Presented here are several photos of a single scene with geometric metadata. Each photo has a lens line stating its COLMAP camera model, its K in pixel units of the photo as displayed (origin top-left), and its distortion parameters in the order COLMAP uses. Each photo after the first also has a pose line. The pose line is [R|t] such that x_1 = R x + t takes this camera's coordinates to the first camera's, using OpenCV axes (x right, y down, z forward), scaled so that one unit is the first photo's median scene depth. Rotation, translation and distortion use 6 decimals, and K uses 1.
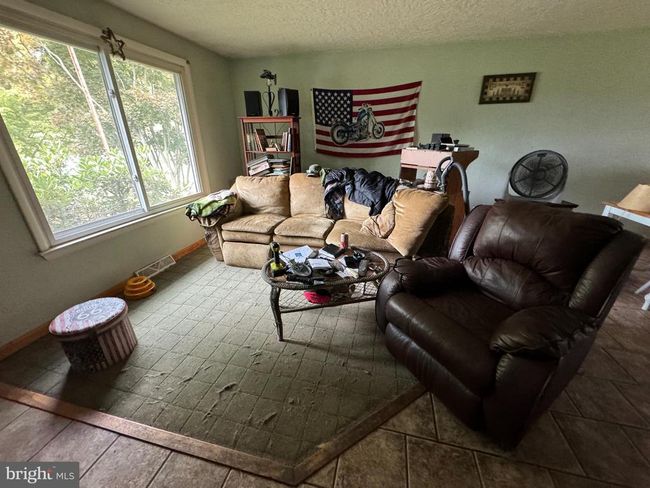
lens RADIAL K [[261.8, 0, 325.0], [0, 261.8, 244.0], [0, 0, 1]] dist [-0.001208, -0.000062]
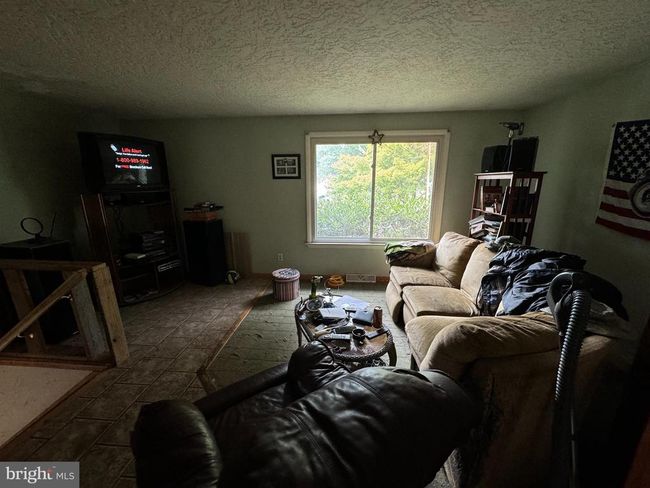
lens RADIAL K [[261.8, 0, 325.0], [0, 261.8, 244.0], [0, 0, 1]] dist [-0.001208, -0.000062]
pose [[0.140162, 0.229994, -0.963046, 0.528208], [-0.378334, 0.911282, 0.162569, -0.192137], [0.914996, 0.341567, 0.214741, 0.366463]]
